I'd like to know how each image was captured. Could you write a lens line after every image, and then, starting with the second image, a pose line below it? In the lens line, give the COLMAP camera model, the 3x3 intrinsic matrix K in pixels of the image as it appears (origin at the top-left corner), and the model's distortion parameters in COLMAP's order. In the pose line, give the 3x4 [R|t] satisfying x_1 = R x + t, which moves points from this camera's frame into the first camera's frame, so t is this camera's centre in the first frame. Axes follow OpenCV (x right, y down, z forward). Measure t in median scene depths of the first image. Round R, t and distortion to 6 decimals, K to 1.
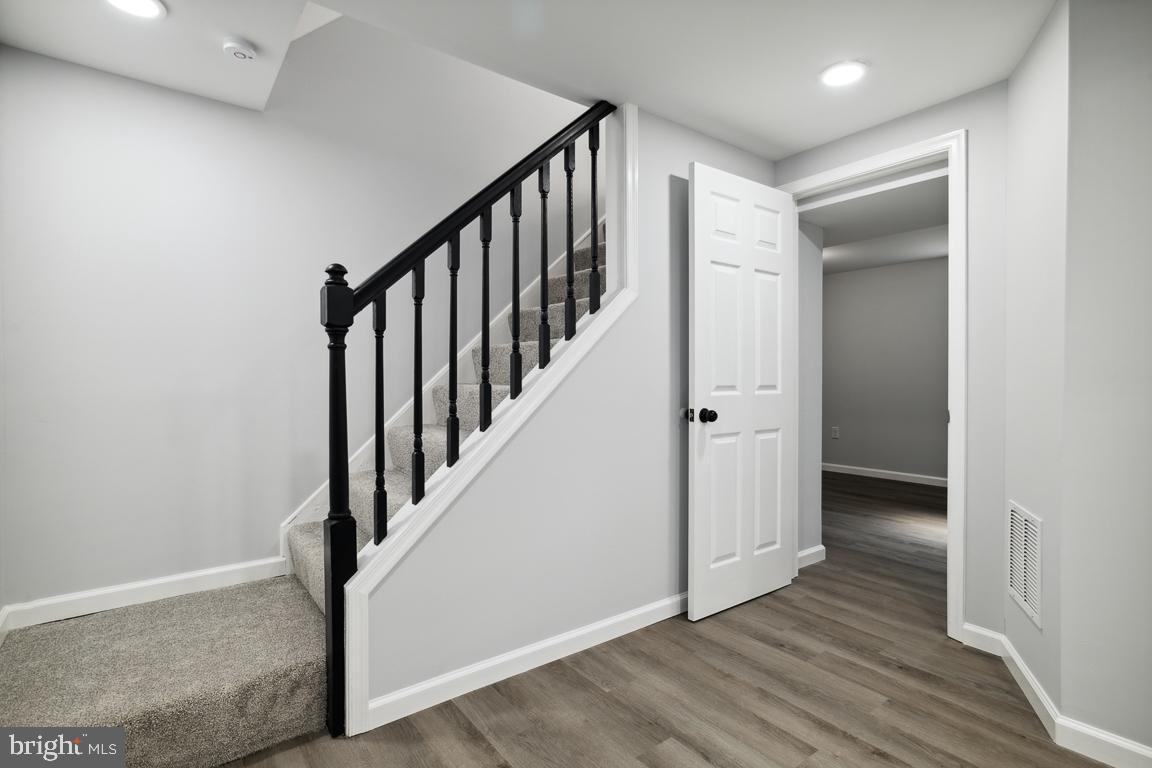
lens RADIAL K [[556.7, 0, 575.4], [0, 556.7, 383.7], [0, 0, 1]] dist [-0.002031, -0.000361]
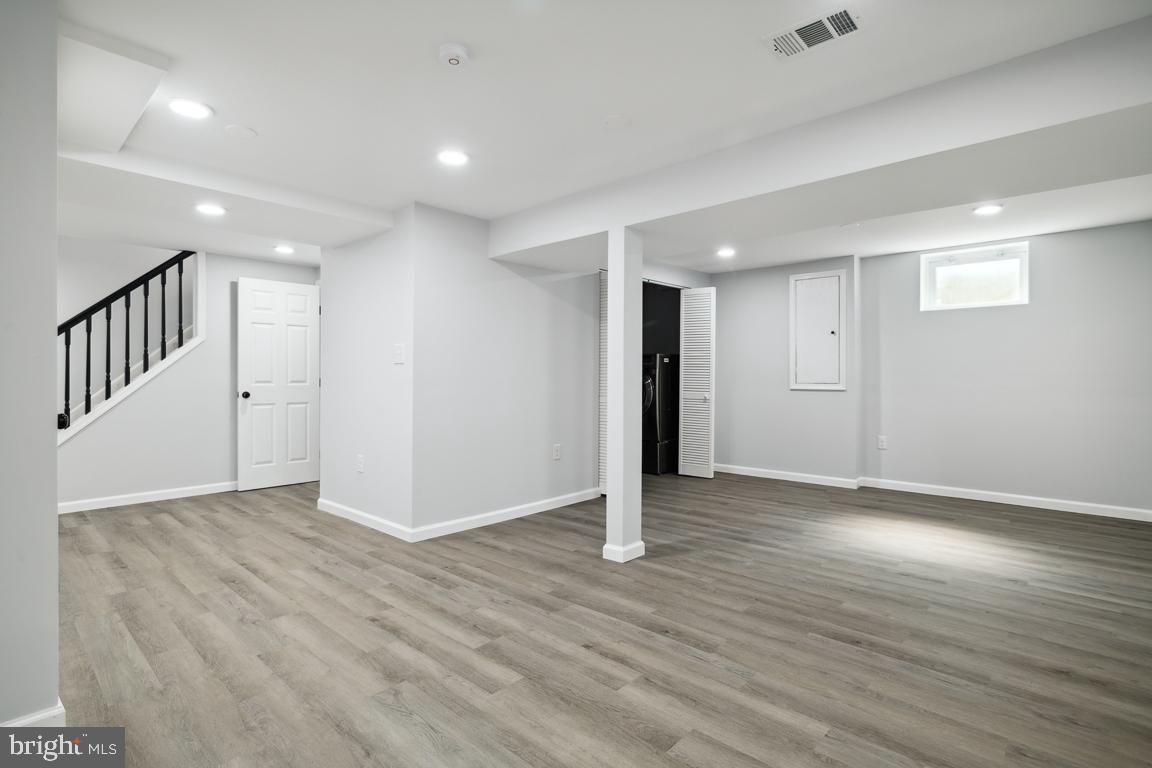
lens RADIAL K [[556.7, 0, 576.2], [0, 556.7, 378.0], [0, 0, 1]] dist [-0.002031, -0.000361]
pose [[0.987192, -0.008011, 0.159335, 1.137564], [0.011027, 0.999776, -0.018057, 0.044156], [-0.159155, 0.019583, 0.987059, -1.299282]]
